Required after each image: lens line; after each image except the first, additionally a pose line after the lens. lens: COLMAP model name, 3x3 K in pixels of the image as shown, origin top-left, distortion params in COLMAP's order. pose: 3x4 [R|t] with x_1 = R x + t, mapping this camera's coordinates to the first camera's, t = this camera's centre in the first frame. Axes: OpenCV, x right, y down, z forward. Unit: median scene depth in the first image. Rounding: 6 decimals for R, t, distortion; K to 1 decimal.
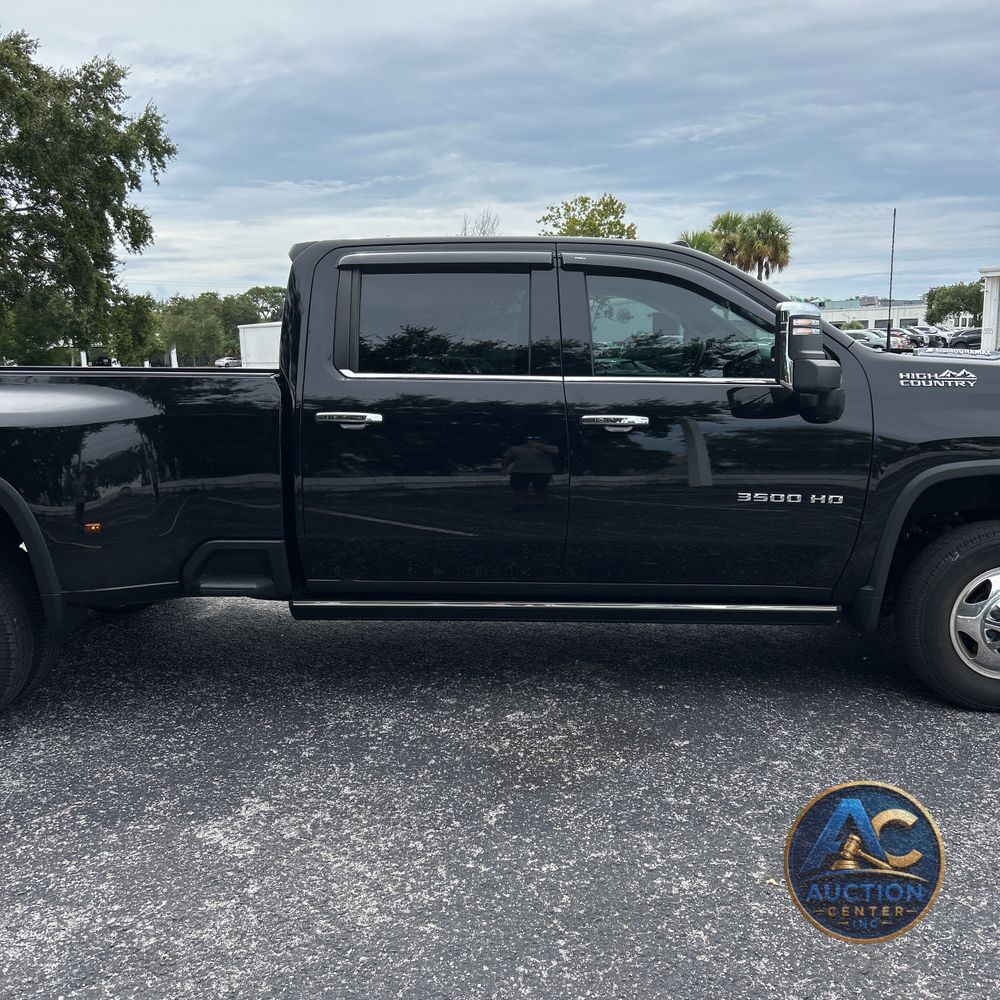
lens RADIAL K [[1020.9, 0, 504.7], [0, 1020.9, 505.0], [0, 0, 1]] dist [0.024496, 0.000000]
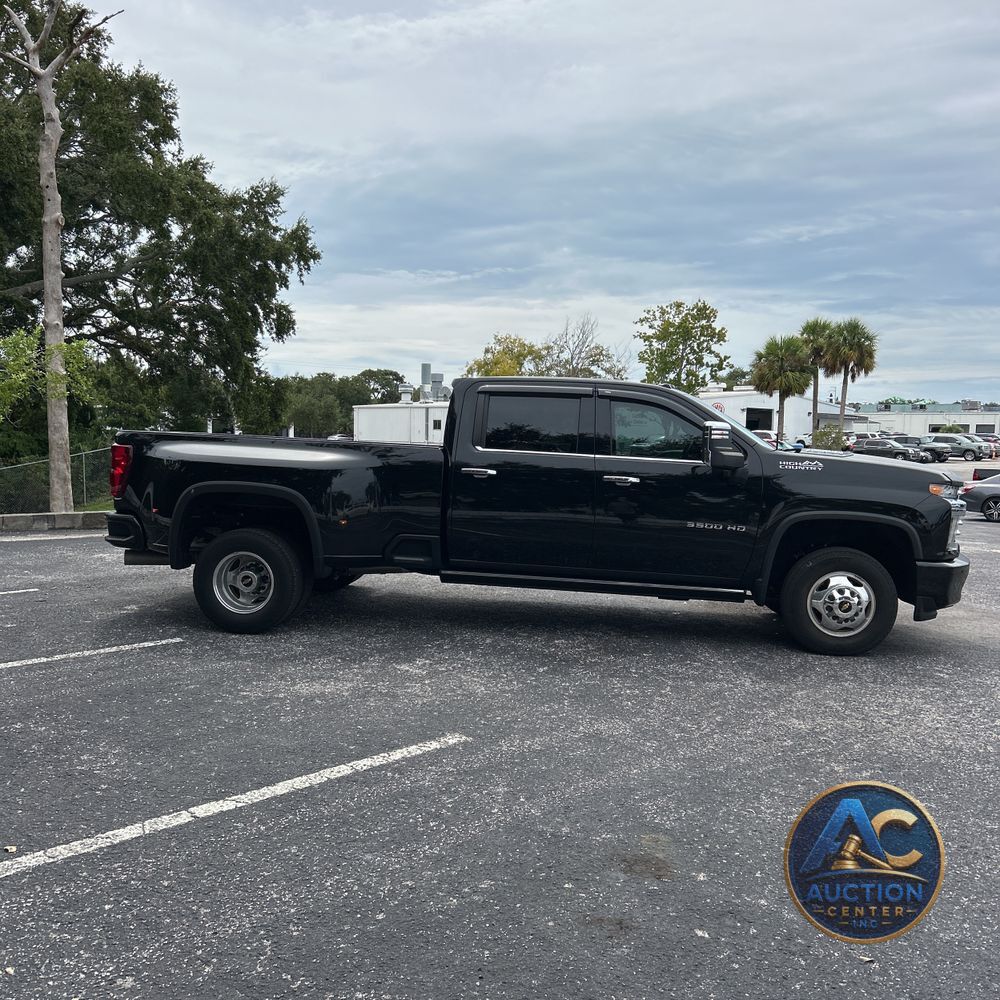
lens RADIAL K [[1020.9, 0, 511.6], [0, 1020.9, 513.0], [0, 0, 1]] dist [0.024496, 0.000000]
pose [[0.994910, 0.048711, -0.088207, 0.009501], [-0.055245, 0.995785, -0.073219, 0.015220], [0.084269, 0.077719, 0.993408, -0.104653]]
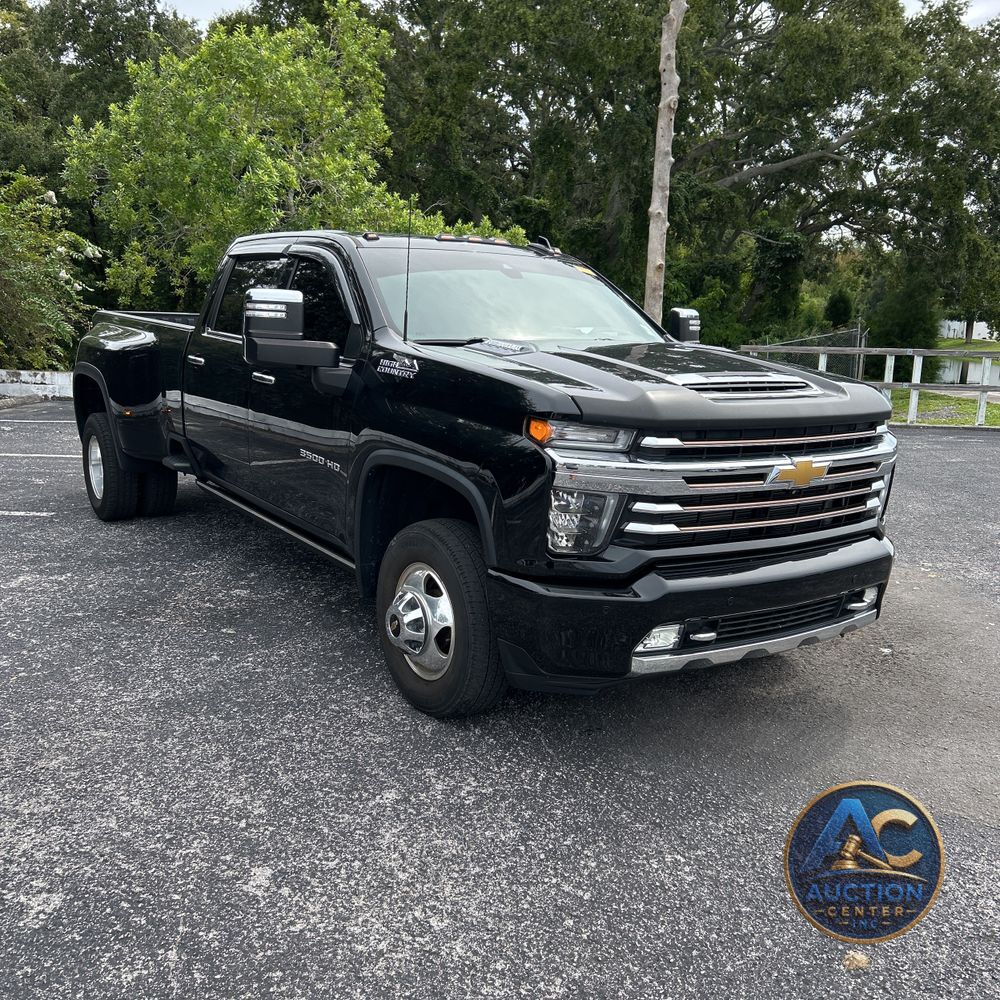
lens RADIAL K [[1020.9, 0, 496.2], [0, 1020.9, 515.8], [0, 0, 1]] dist [0.024496, 0.000000]
pose [[0.582390, 0.195185, -0.789129, 0.164979], [-0.157774, 0.979427, 0.125814, -0.015154], [0.797451, 0.051231, 0.601204, 0.058659]]
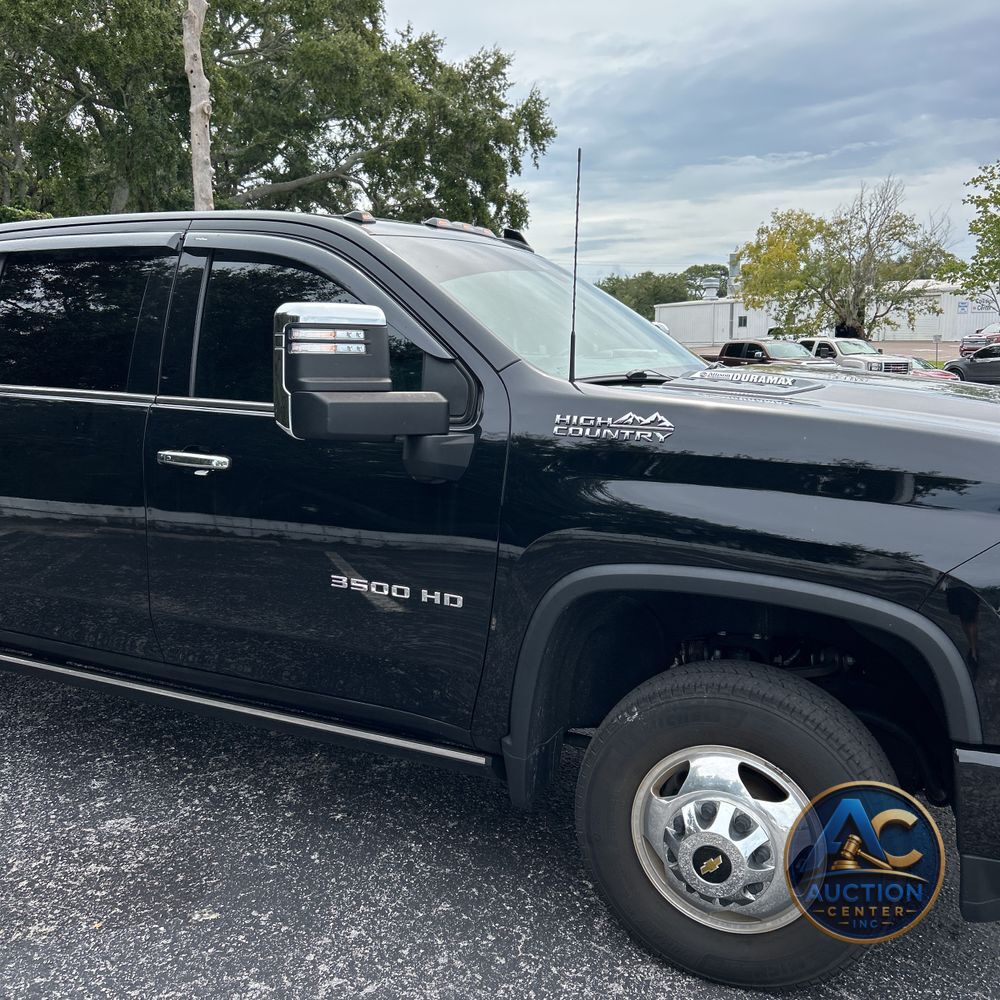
lens RADIAL K [[1020.9, 0, 503.0], [0, 1020.9, 510.4], [0, 0, 1]] dist [0.024496, 0.000000]
pose [[0.909040, 0.081385, -0.408684, 0.076937], [-0.070709, 0.996646, 0.041192, -0.011595], [0.410666, -0.008548, 0.911746, 0.051588]]
